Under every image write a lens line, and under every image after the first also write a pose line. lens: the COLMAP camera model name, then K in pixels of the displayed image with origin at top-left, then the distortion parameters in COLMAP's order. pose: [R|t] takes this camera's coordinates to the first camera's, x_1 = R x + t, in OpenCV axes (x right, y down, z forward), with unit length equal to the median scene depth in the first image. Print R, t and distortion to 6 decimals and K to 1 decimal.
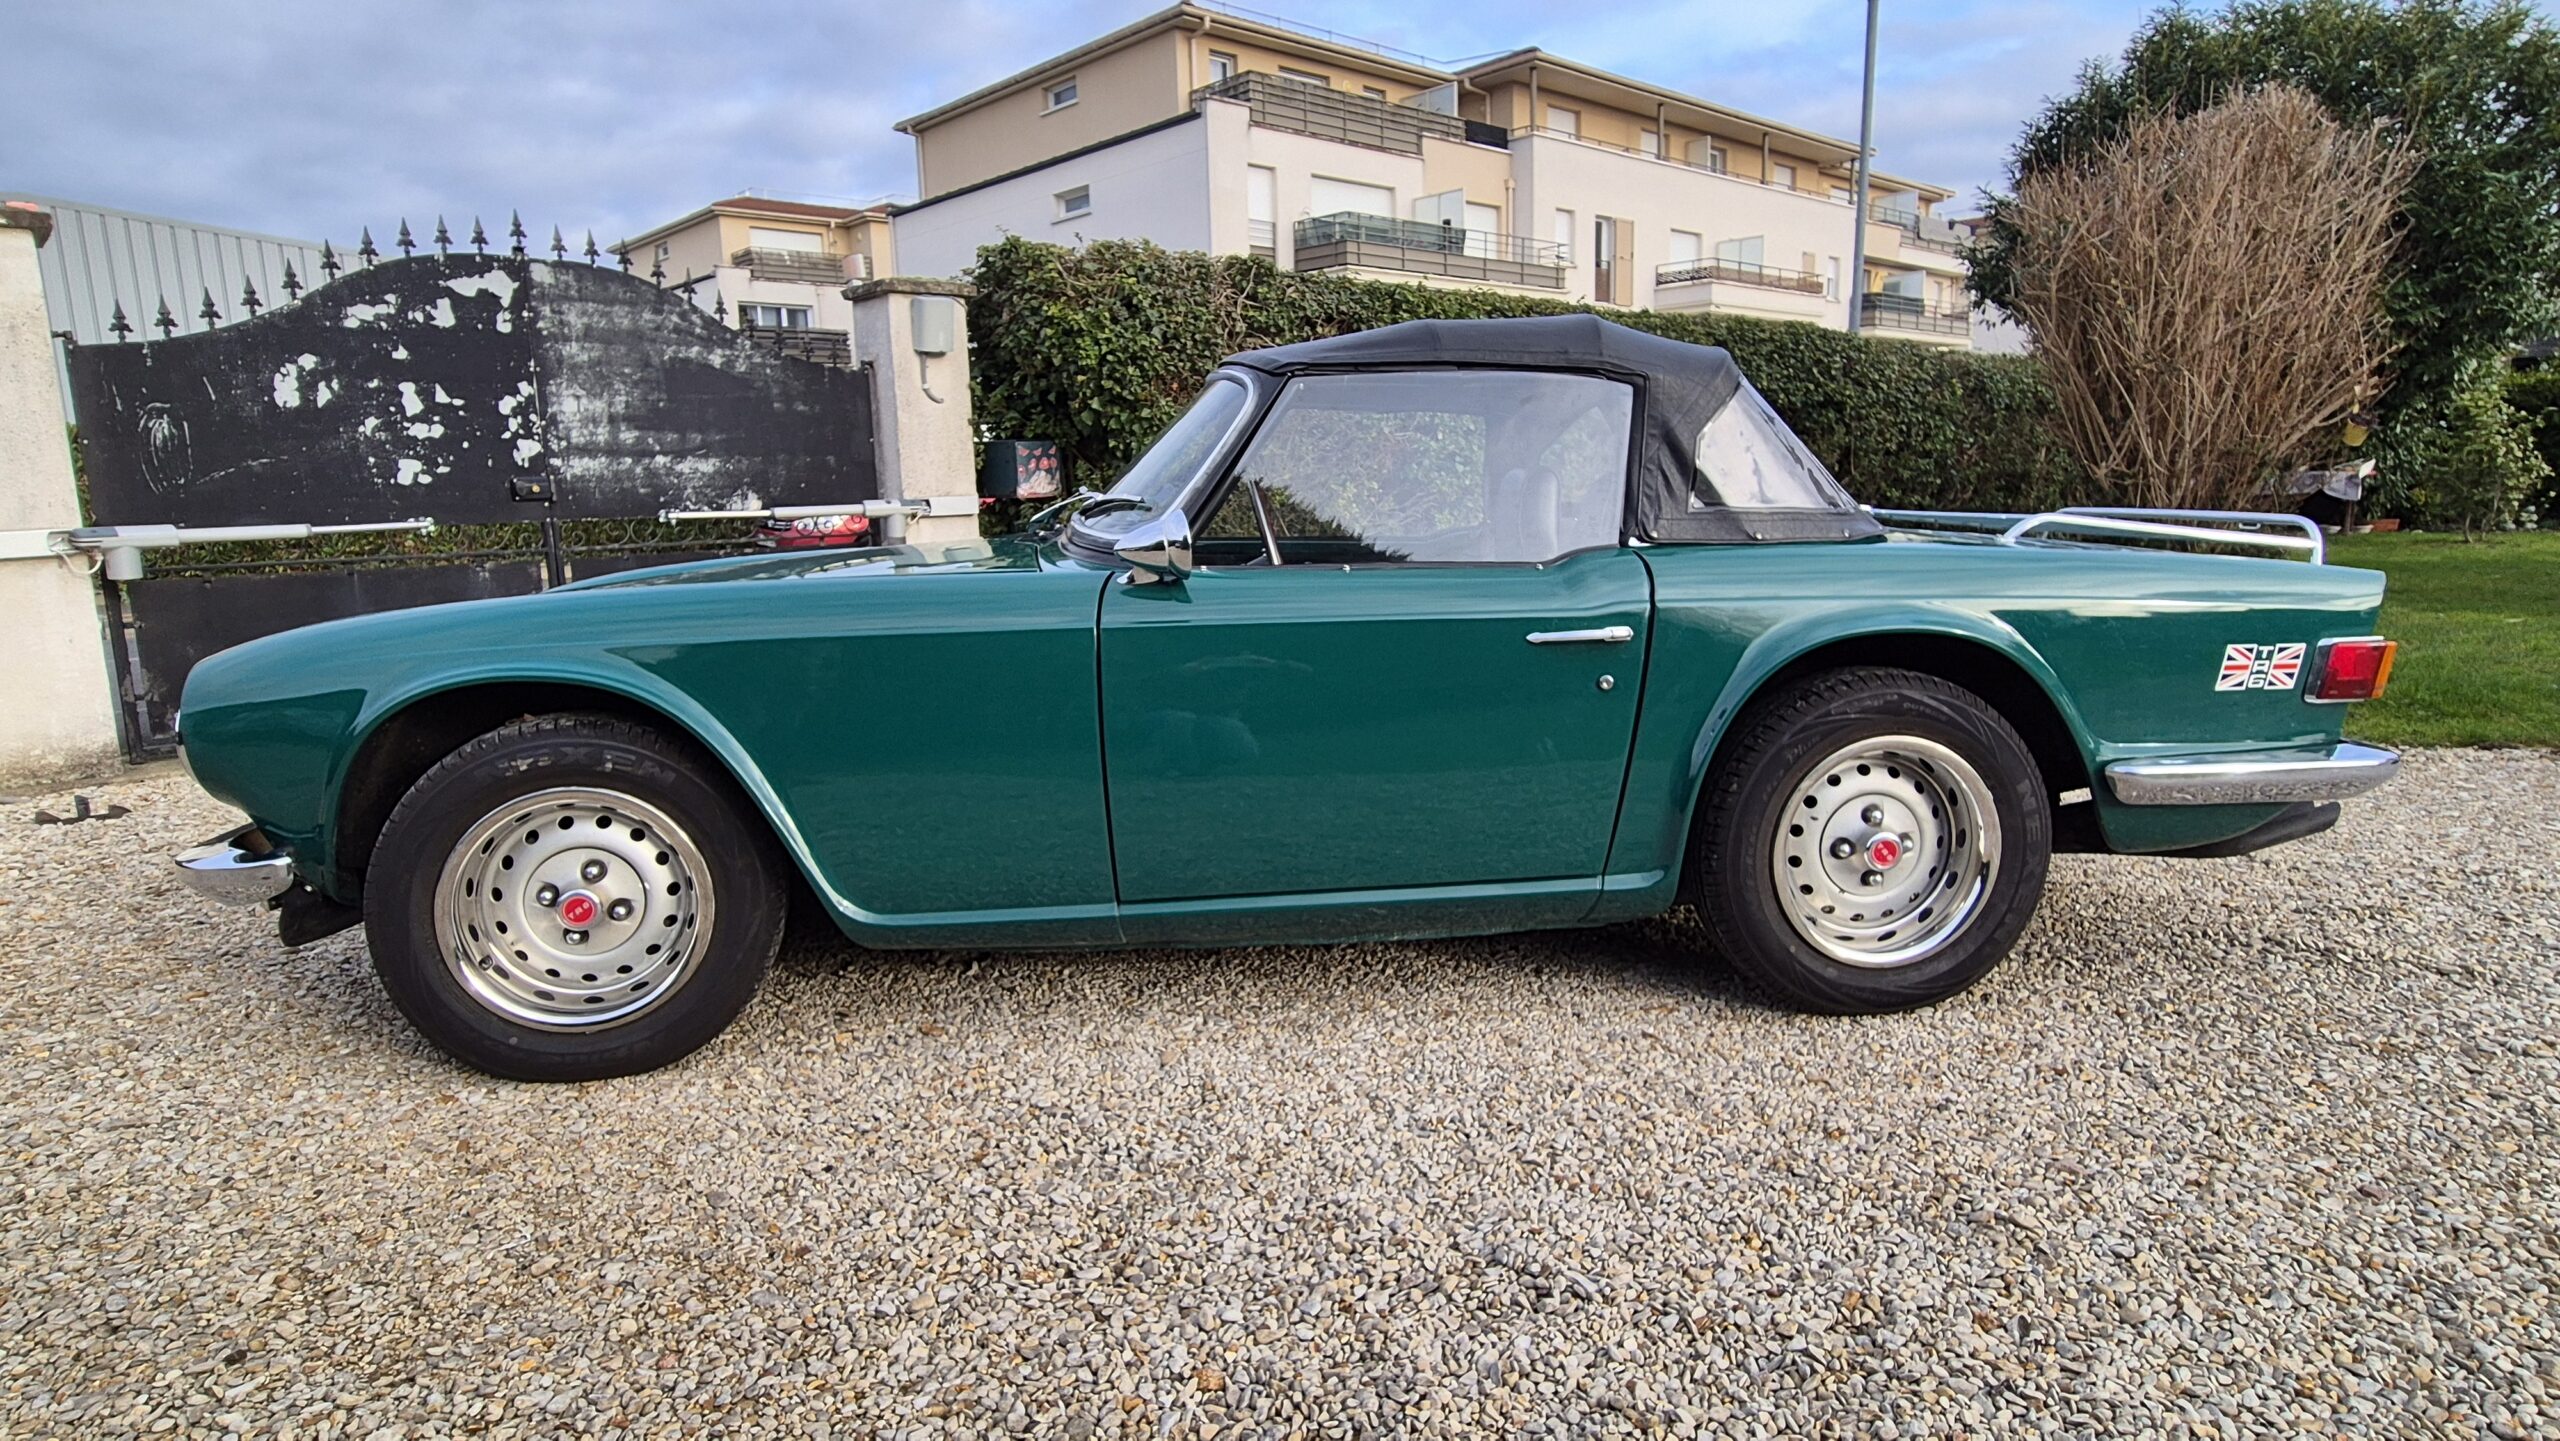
lens RADIAL K [[1389.7, 0, 1270.1], [0, 1389.7, 711.6], [0, 0, 1]] dist [0.002169, -0.002494]
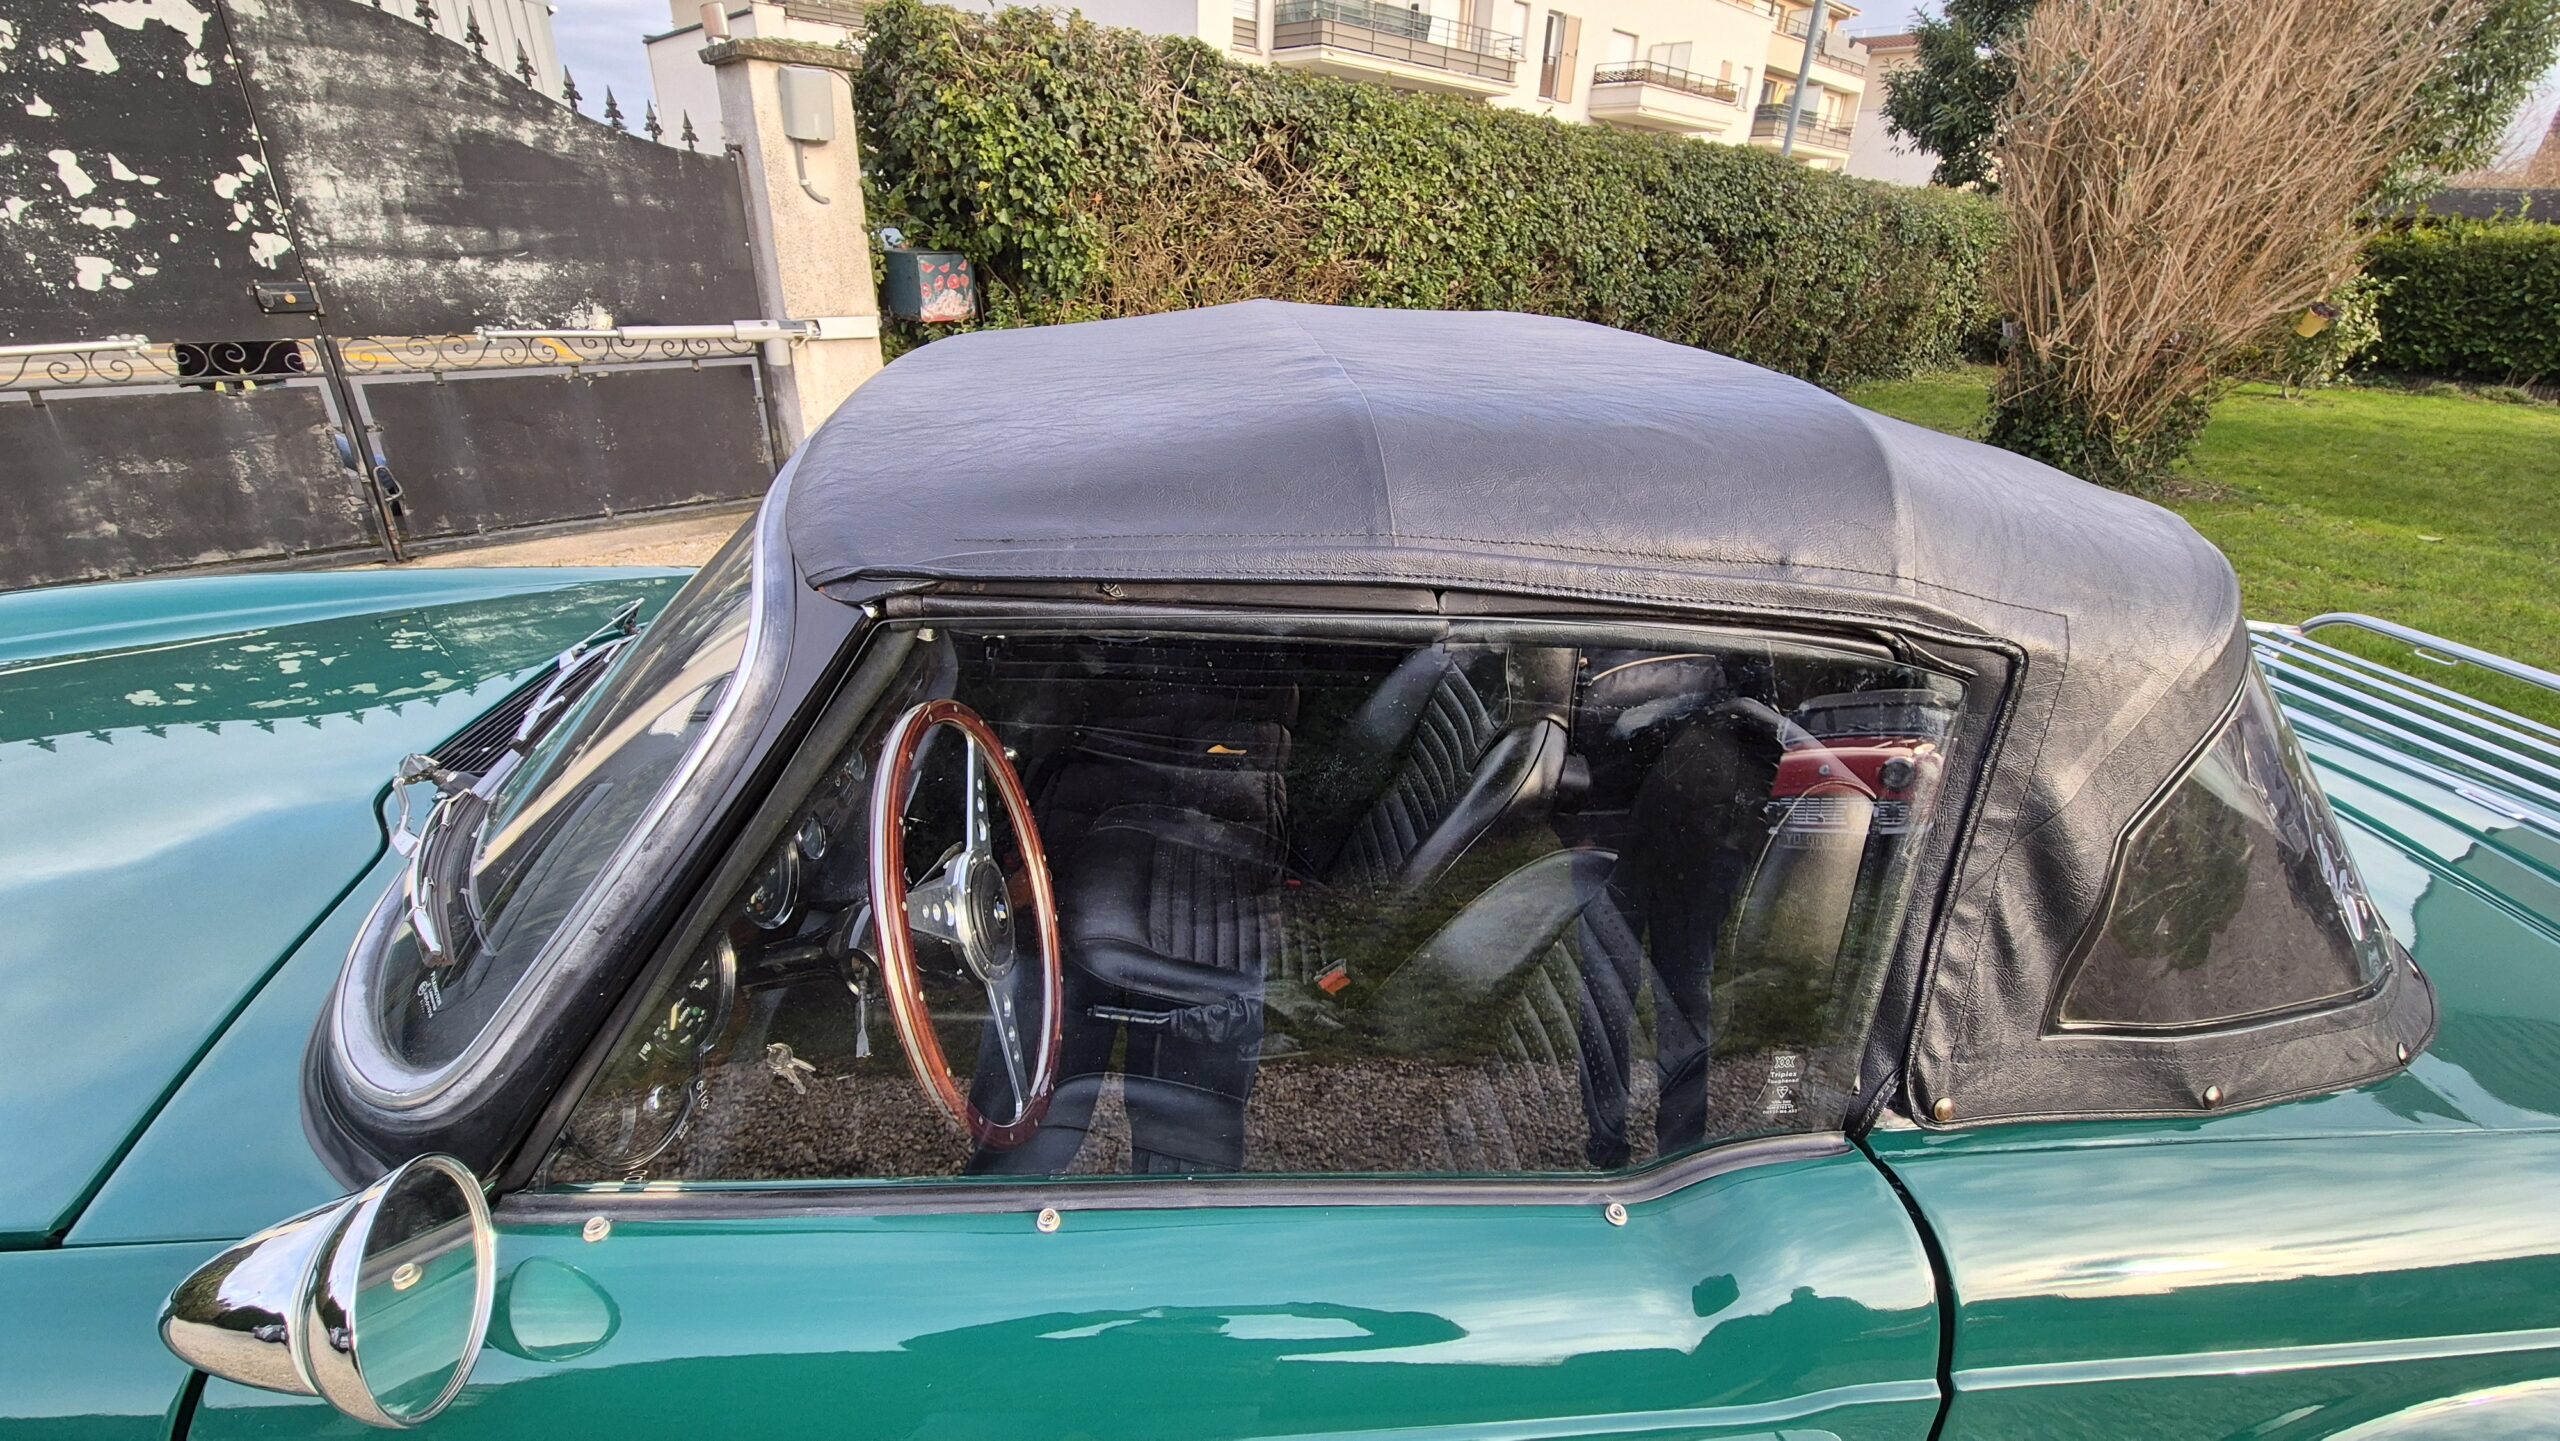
lens RADIAL K [[1047.1, 0, 1282.0], [0, 1047.1, 705.5], [0, 0, 1]] dist [0.003825, -0.002011]
pose [[0.997898, 0.044278, 0.047321, 0.035669], [-0.054850, 0.965952, 0.252840, -0.110166], [-0.034514, -0.254904, 0.966350, 0.301382]]
